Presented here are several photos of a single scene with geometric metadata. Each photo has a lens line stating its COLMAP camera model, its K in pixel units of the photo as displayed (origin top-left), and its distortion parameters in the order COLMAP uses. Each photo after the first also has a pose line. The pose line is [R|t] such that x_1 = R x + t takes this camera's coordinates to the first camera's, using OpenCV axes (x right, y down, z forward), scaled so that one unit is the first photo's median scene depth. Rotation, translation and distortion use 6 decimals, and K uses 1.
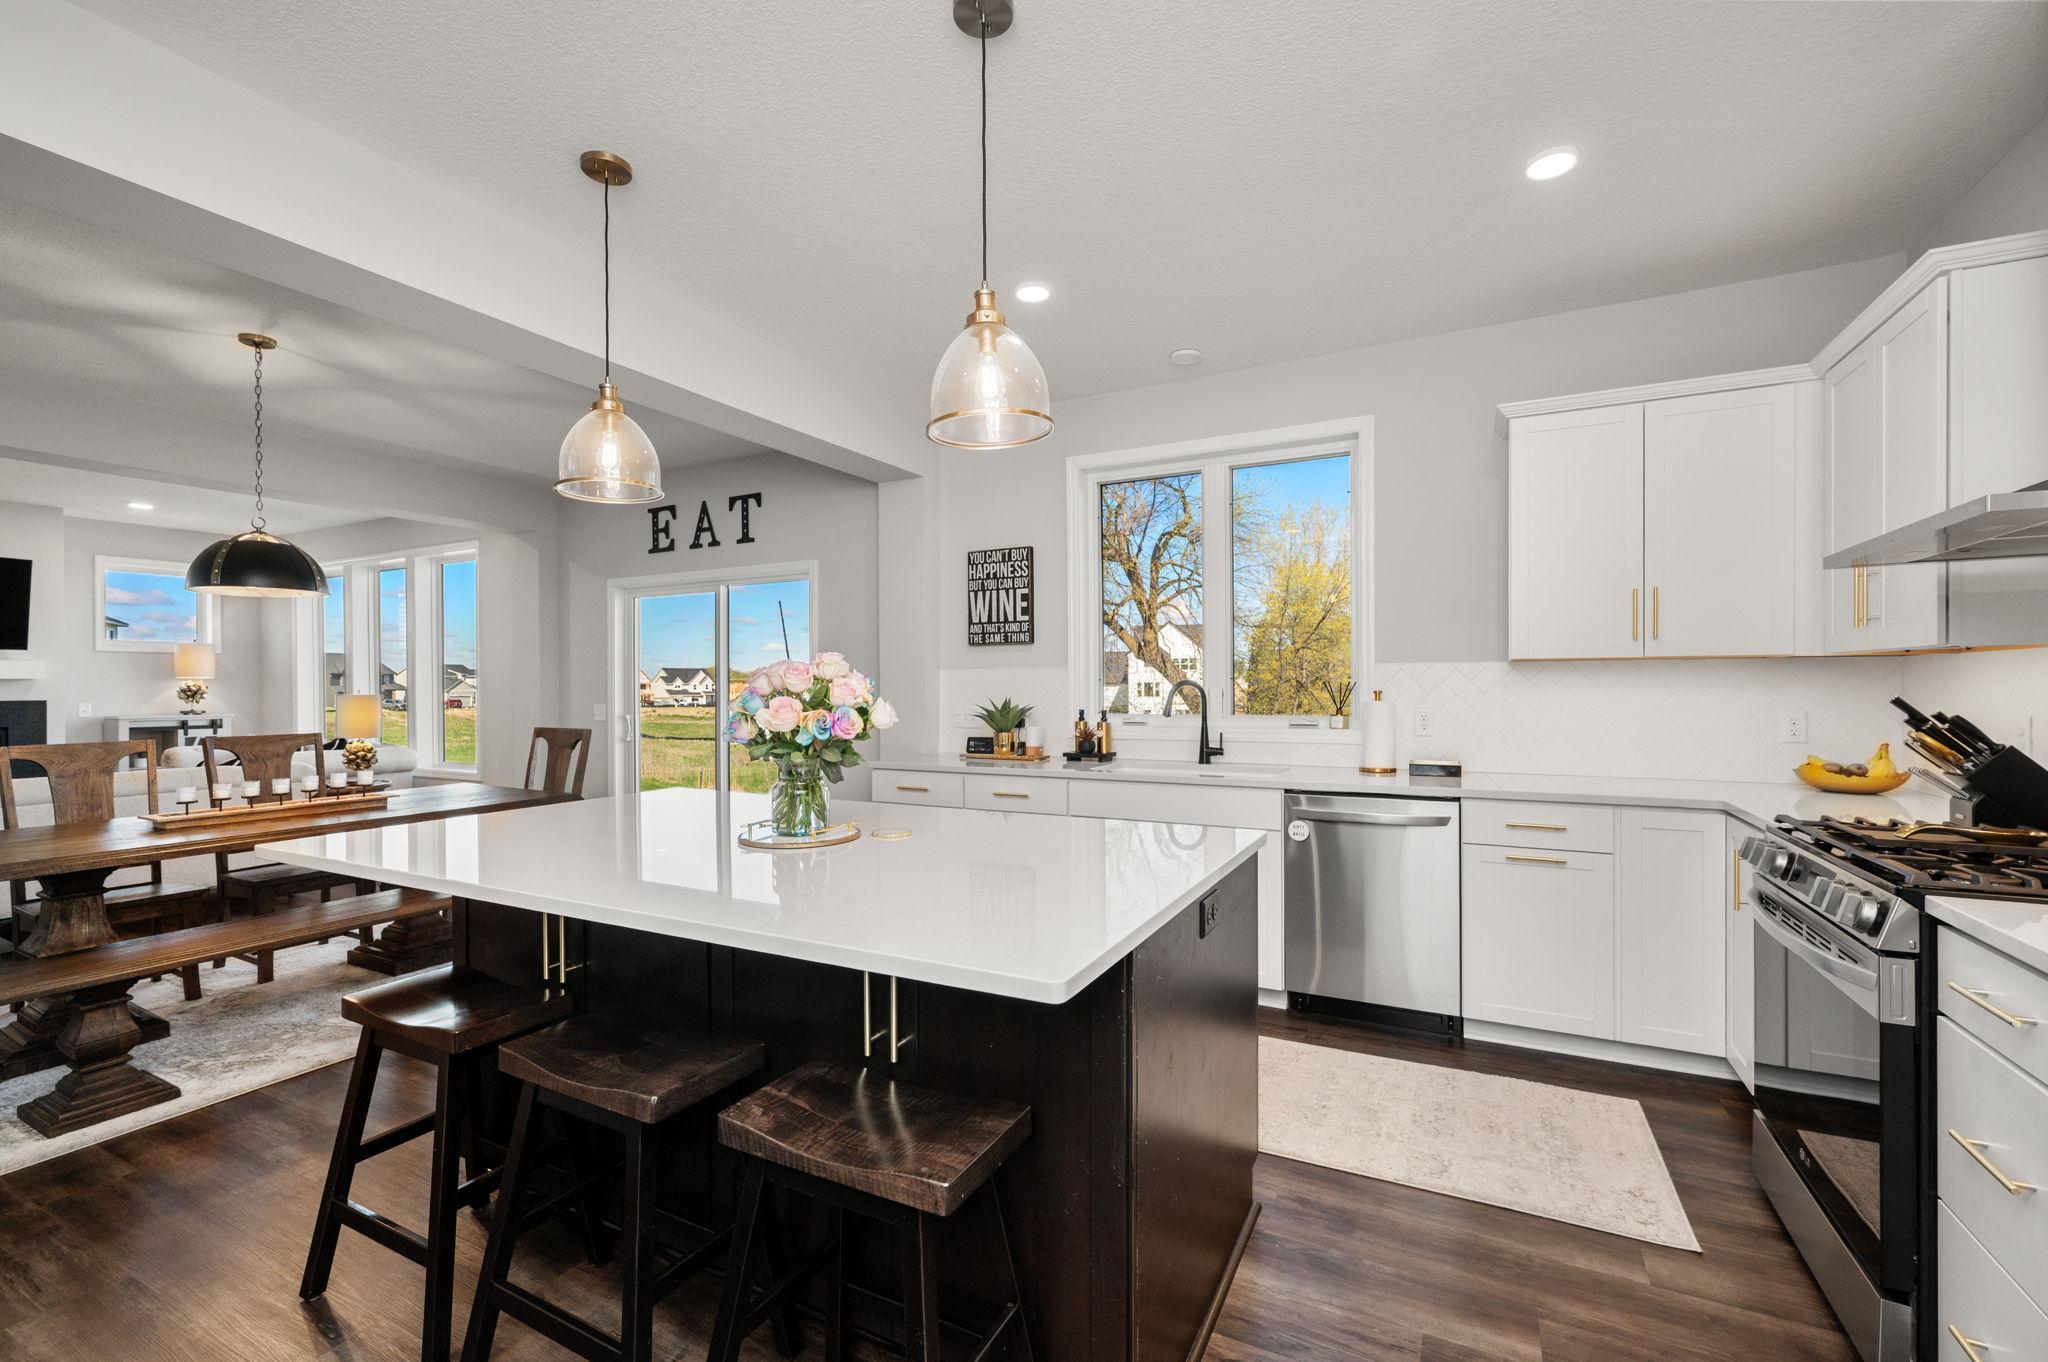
lens RADIAL K [[877.5, 0, 1016.5], [0, 877.5, 691.7], [0, 0, 1]] dist [0.020606, -0.000773]
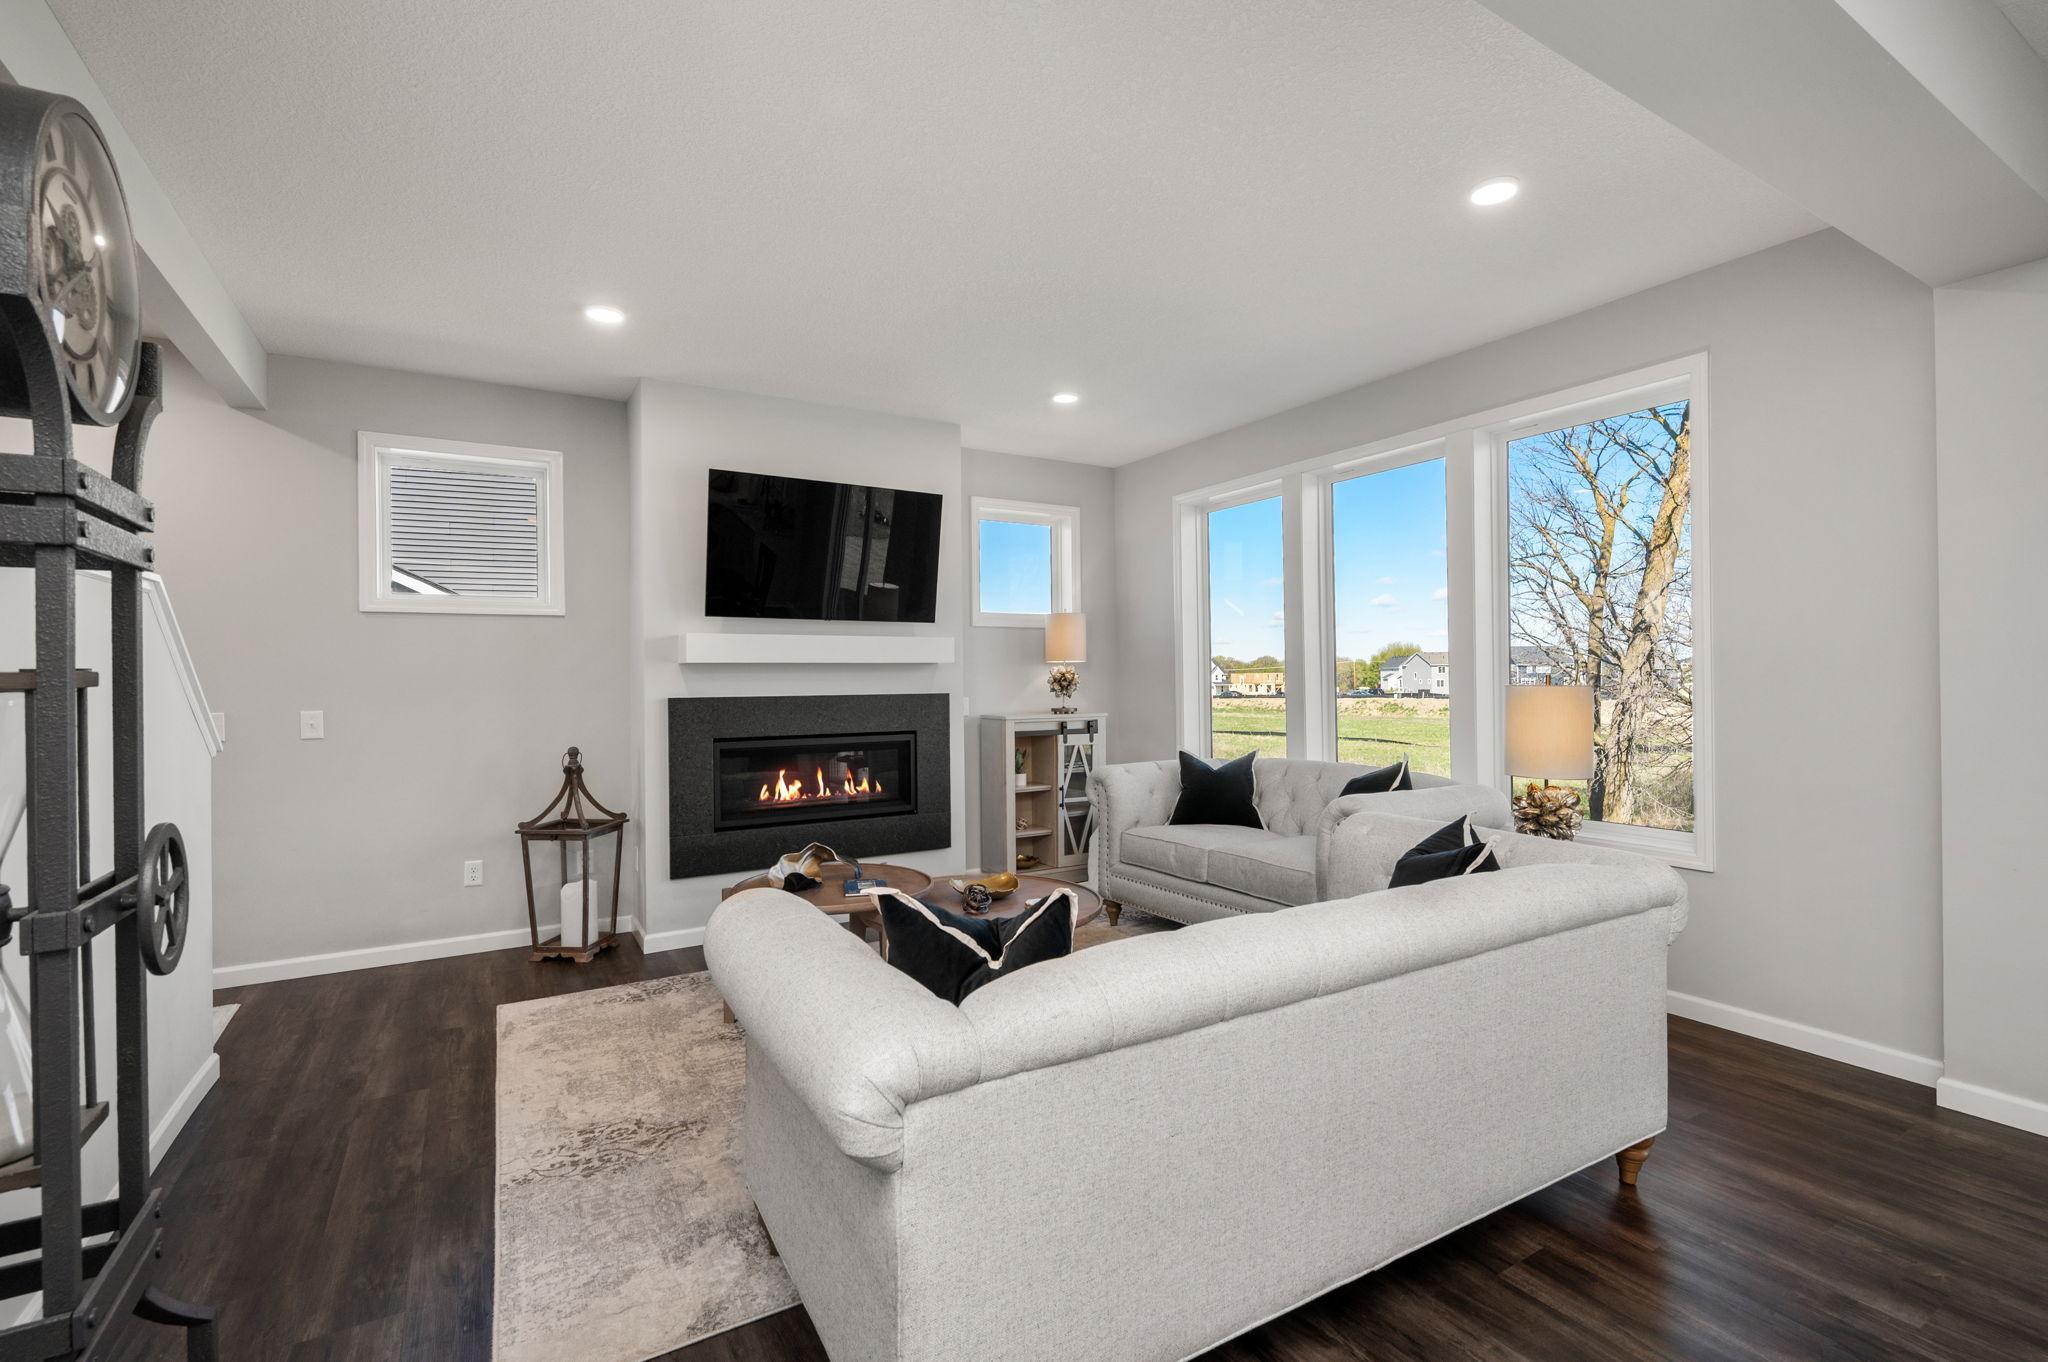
lens RADIAL K [[910.3, 0, 1009.8], [0, 910.3, 664.8], [0, 0, 1]] dist [-0.001473, -0.001014]
pose [[0.860543, -0.010402, -0.509271, -0.996771], [0.001198, 0.999830, -0.018397, 0.000310], [0.509376, 0.015222, 0.860409, 0.597599]]
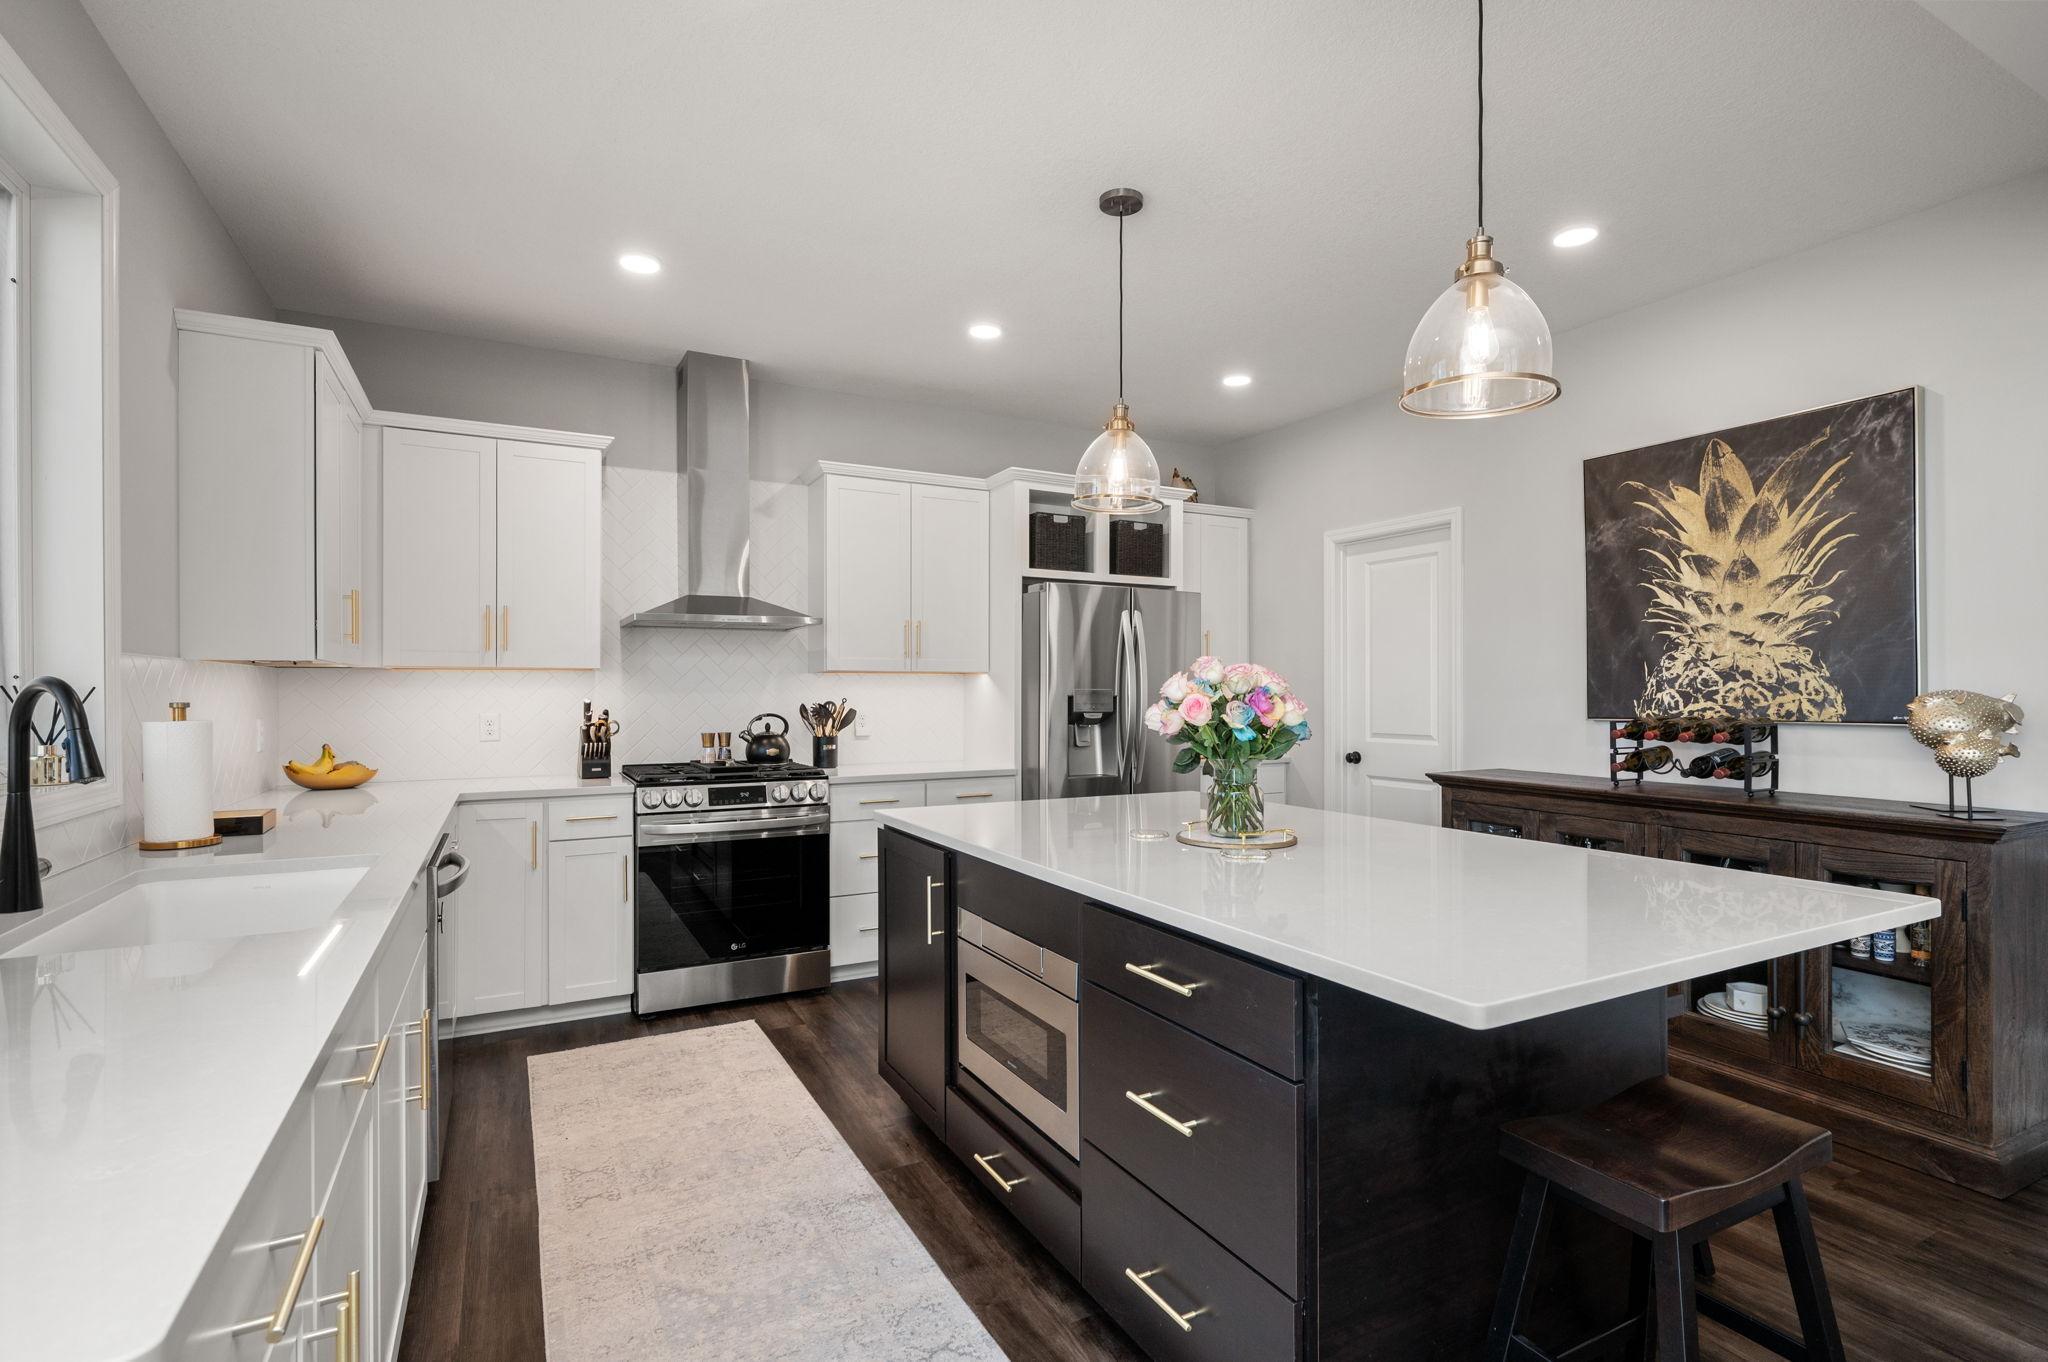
lens RADIAL K [[972.7, 0, 1032.5], [0, 972.7, 690.6], [0, 0, 1]] dist [-0.000474, -0.000395]
pose [[-0.833953, 0.005578, 0.551808, -0.309984], [0.009302, 0.999949, 0.003951, -0.005770], [-0.551757, 0.008427, -0.833962, 0.967892]]
